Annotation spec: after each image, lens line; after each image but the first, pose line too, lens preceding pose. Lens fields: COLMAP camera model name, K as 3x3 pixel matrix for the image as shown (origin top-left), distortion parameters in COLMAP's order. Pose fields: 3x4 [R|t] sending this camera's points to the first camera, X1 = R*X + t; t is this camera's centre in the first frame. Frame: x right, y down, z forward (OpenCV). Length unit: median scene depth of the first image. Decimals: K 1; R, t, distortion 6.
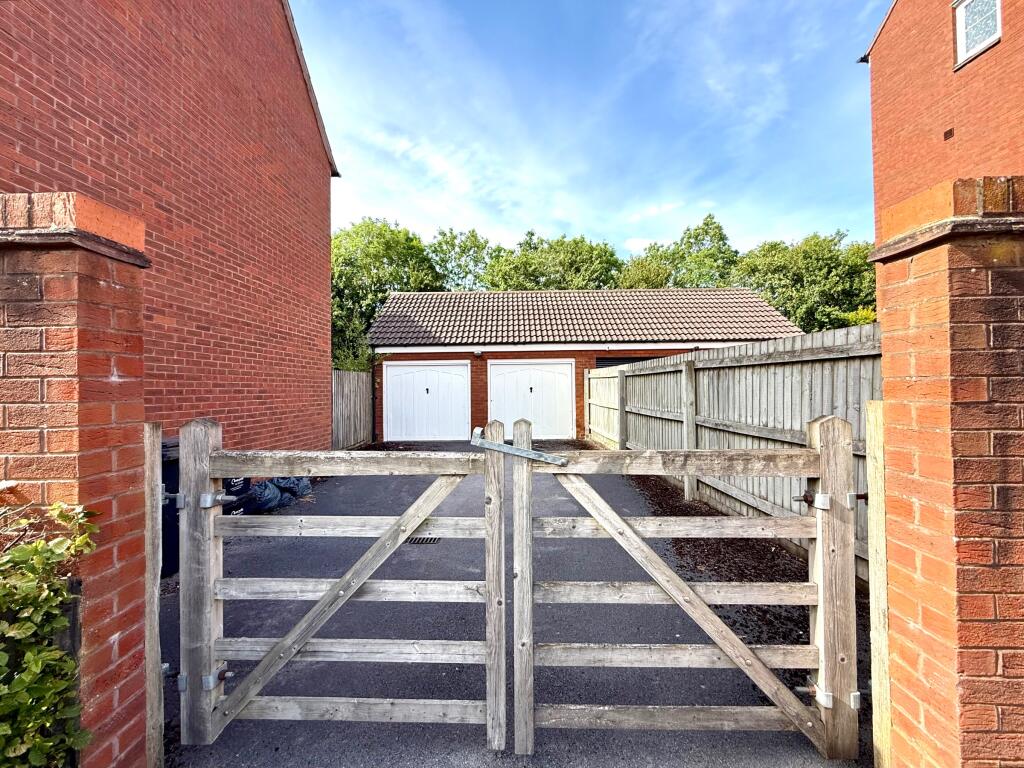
lens RADIAL K [[413.5, 0, 507.2], [0, 413.5, 375.6], [0, 0, 1]] dist [-0.002057, 0.001355]
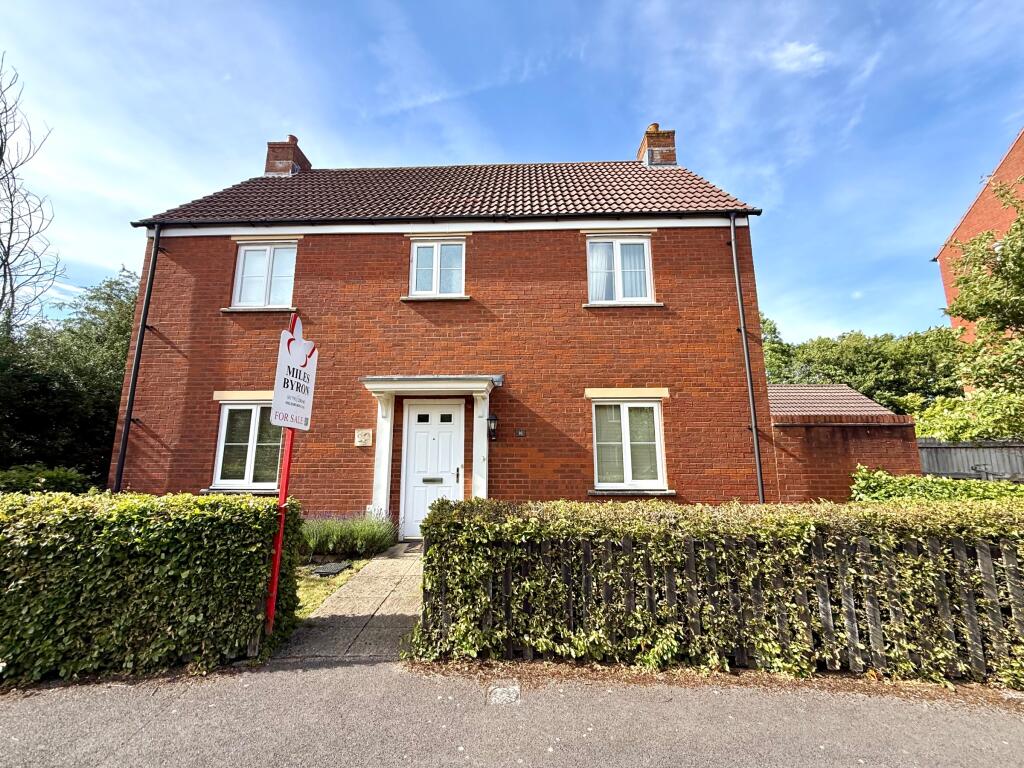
lens RADIAL K [[413.5, 0, 509.9], [0, 413.5, 381.4], [0, 0, 1]] dist [-0.002057, 0.001355]
pose [[0.999876, 0.011639, -0.010615, -0.632076], [-0.013086, 0.988843, -0.148387, -0.006079], [0.008770, 0.148507, 0.988872, -0.462577]]
